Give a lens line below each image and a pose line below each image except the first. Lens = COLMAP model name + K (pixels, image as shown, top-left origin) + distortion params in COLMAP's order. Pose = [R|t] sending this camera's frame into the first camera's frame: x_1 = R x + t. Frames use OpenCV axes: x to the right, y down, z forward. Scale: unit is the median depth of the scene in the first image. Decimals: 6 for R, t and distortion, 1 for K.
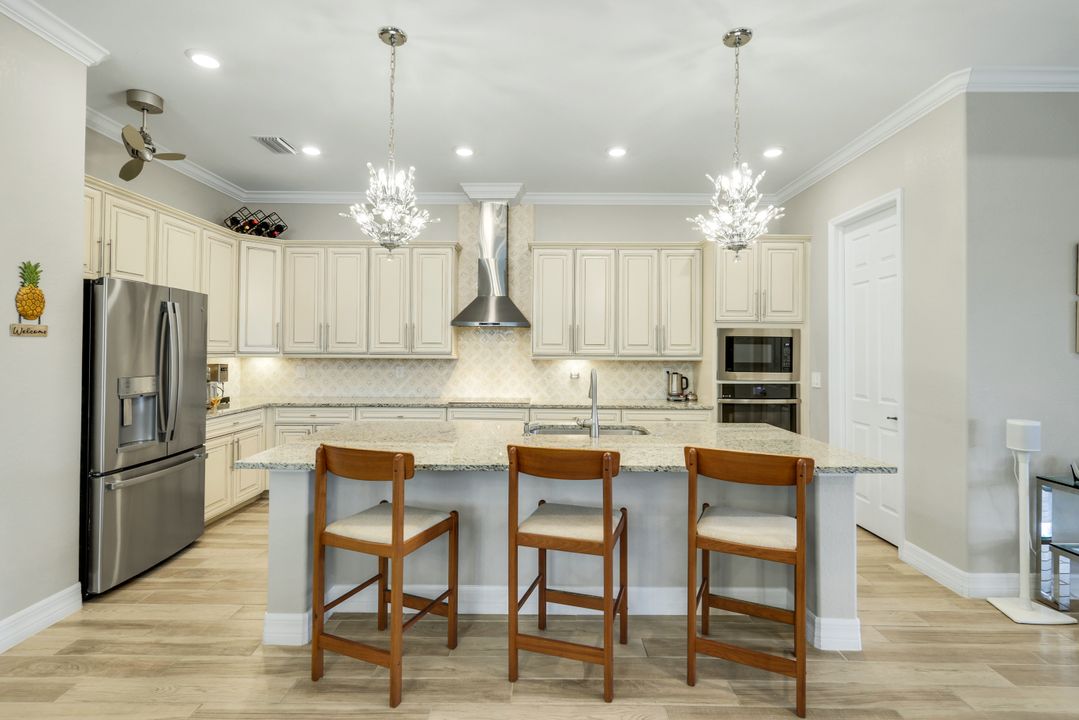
lens RADIAL K [[506.0, 0, 542.8], [0, 506.0, 345.5], [0, 0, 1]] dist [0.001026, -0.000068]
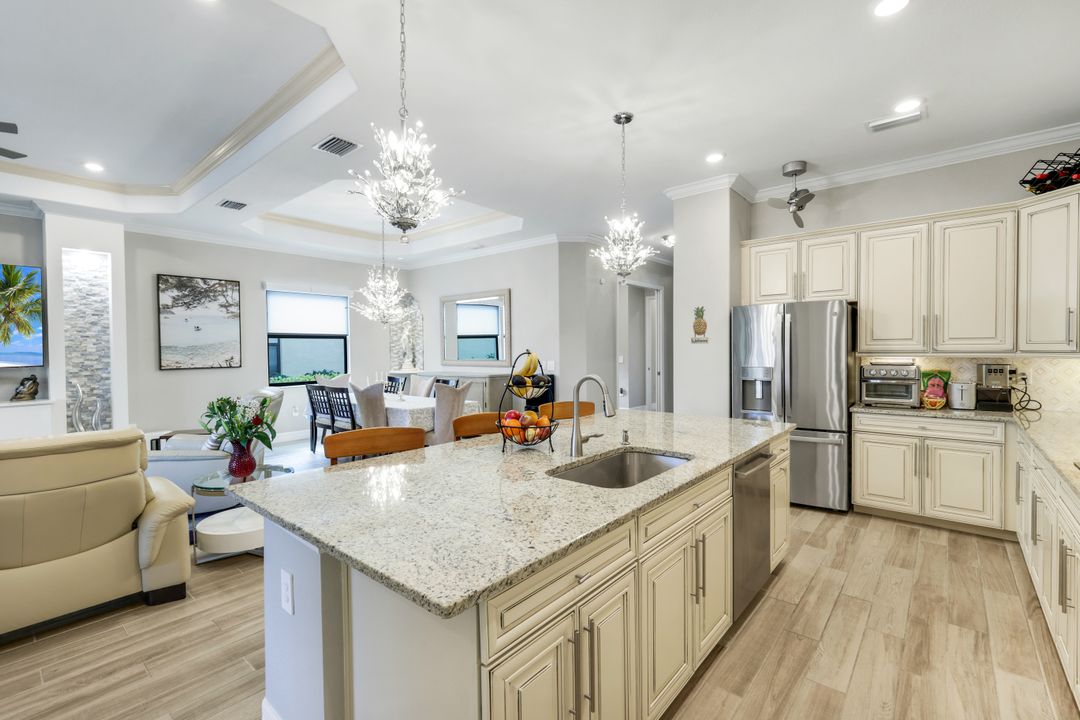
lens RADIAL K [[472.6, 0, 534.2], [0, 472.6, 361.7], [0, 0, 1]] dist [0.004613, 0.000523]
pose [[-0.651379, 0.020031, -0.758488, 0.457573], [0.010928, 0.999795, 0.017020, 0.008964], [0.758673, 0.002798, -0.651465, 0.904624]]
